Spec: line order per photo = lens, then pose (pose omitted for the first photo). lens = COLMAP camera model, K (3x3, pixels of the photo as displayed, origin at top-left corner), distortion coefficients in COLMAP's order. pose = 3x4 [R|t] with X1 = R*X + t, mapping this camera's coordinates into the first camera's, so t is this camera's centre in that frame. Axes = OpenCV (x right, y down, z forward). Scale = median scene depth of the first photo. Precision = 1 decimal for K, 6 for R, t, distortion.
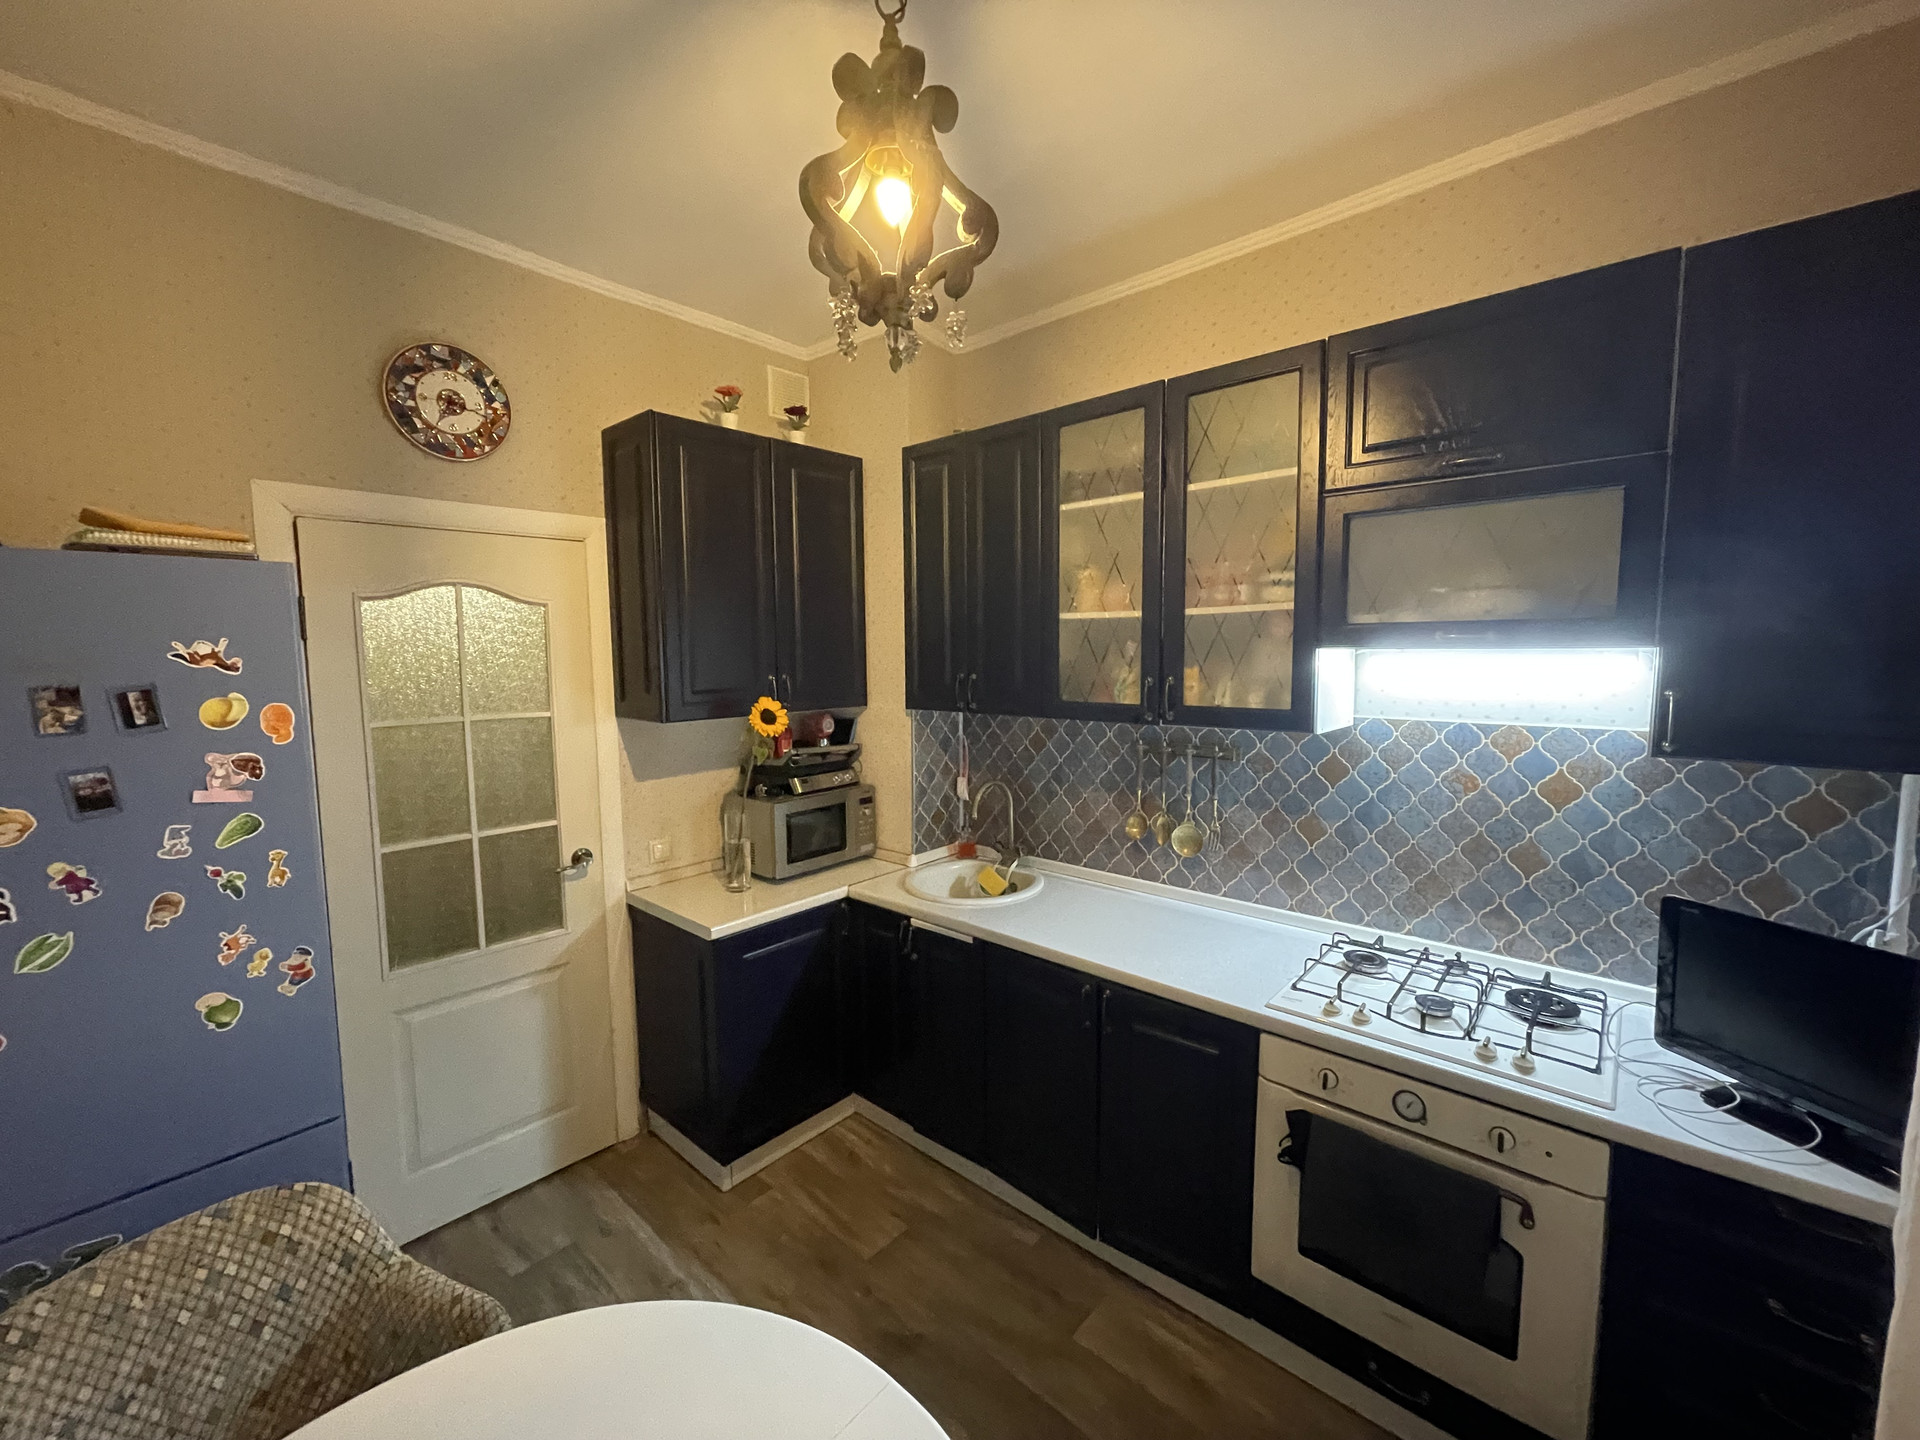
lens RADIAL K [[771.5, 0, 960.0], [0, 771.5, 720.0], [0, 0, 1]] dist [-0.000619, -0.000029]
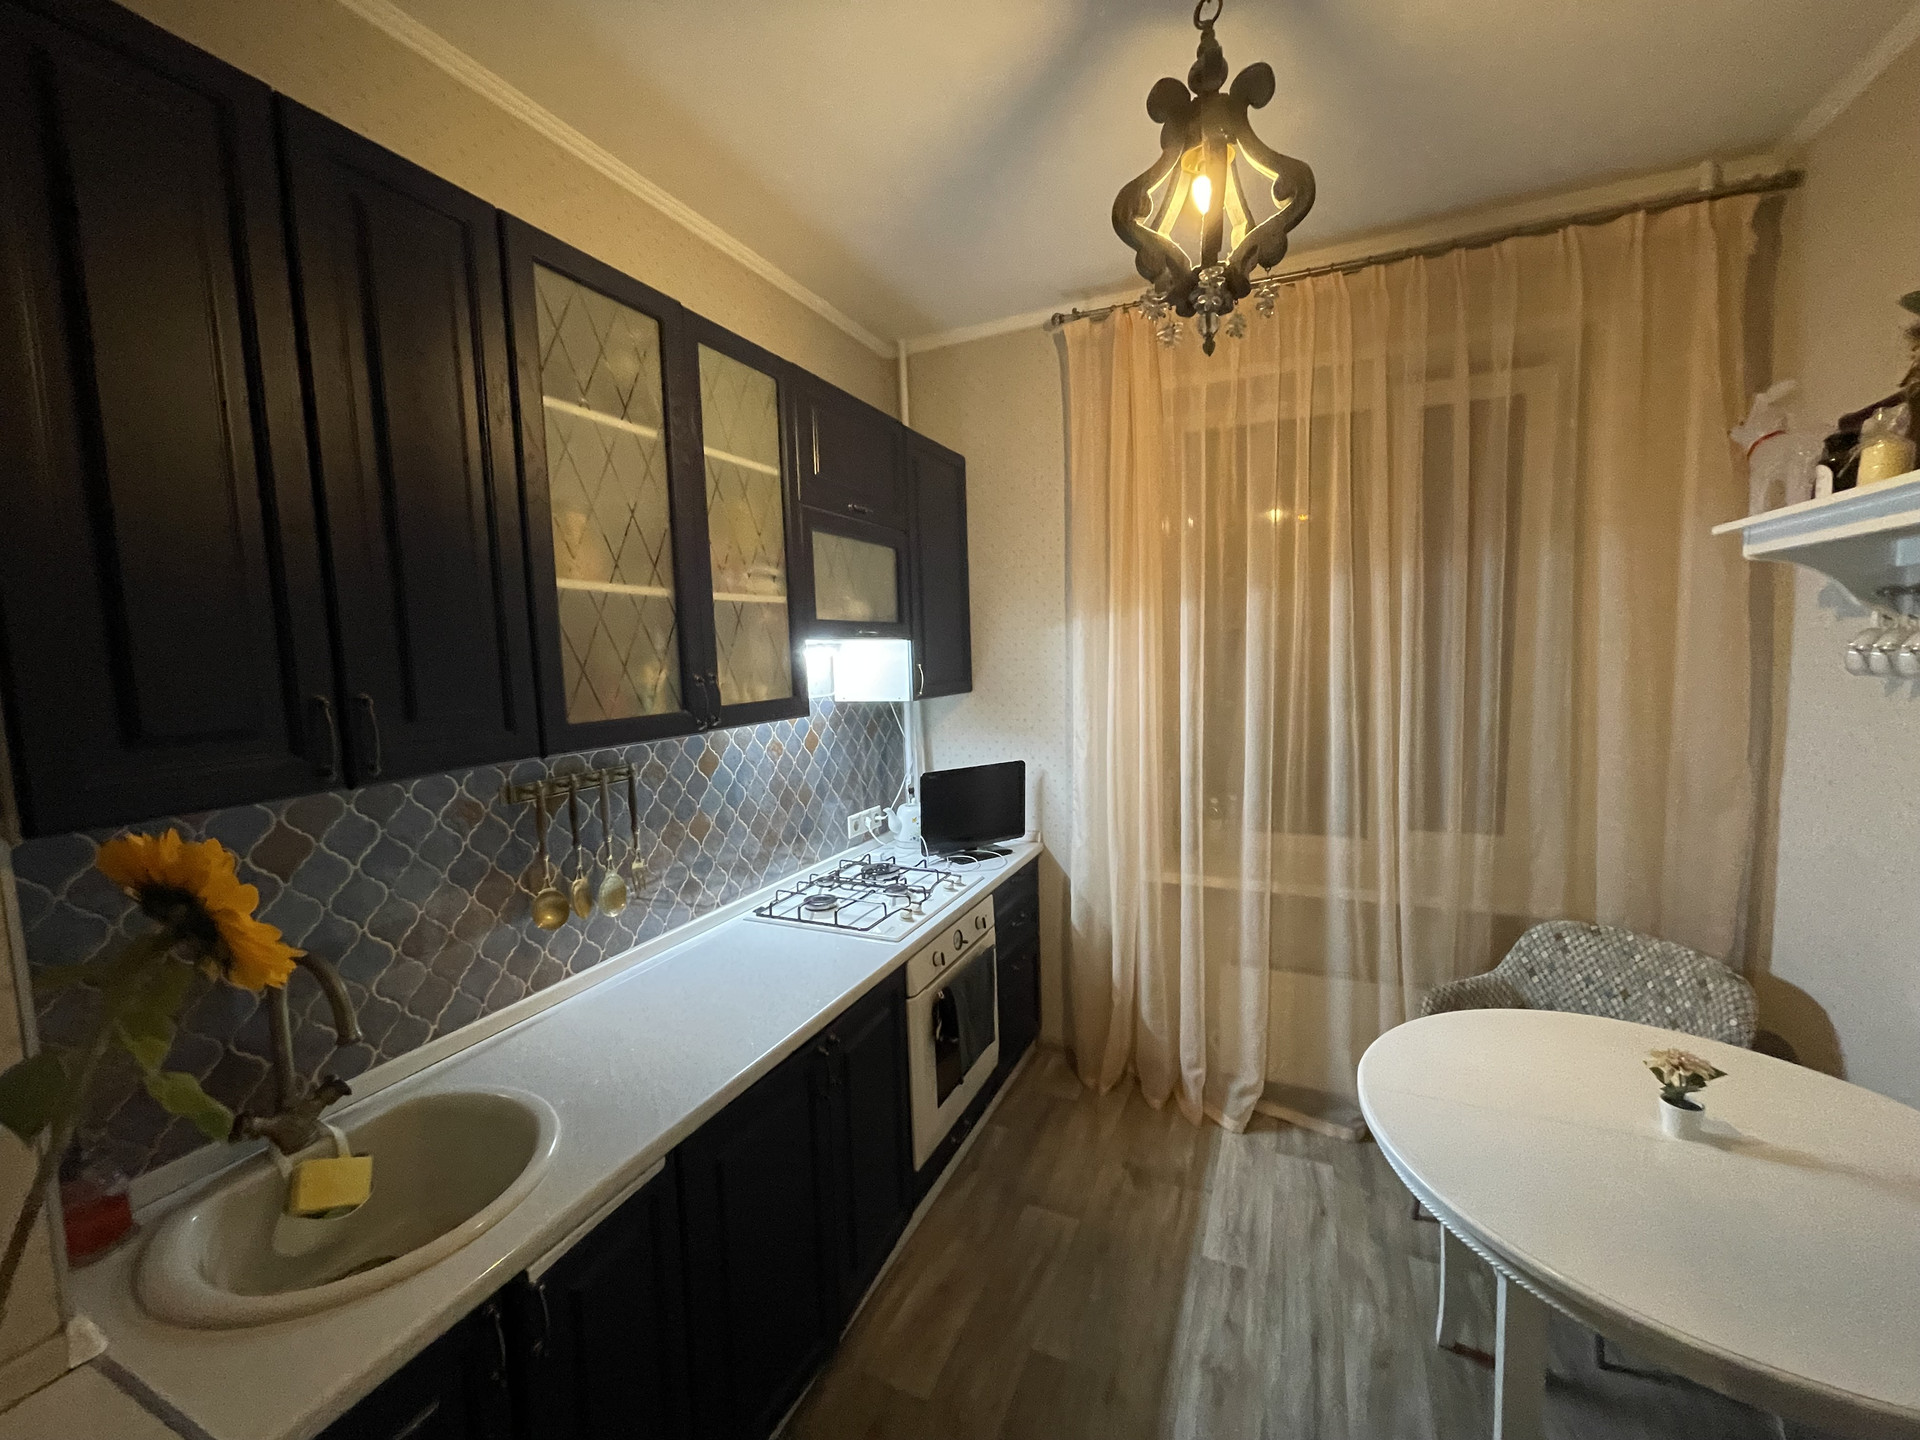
lens RADIAL K [[771.5, 0, 960.0], [0, 771.5, 720.0], [0, 0, 1]] dist [-0.000619, -0.000029]
pose [[-0.303928, -0.071138, 0.950035, -0.606686], [0.117553, 0.986788, 0.111497, -0.068857], [-0.945415, 0.145567, -0.291550, 1.012931]]
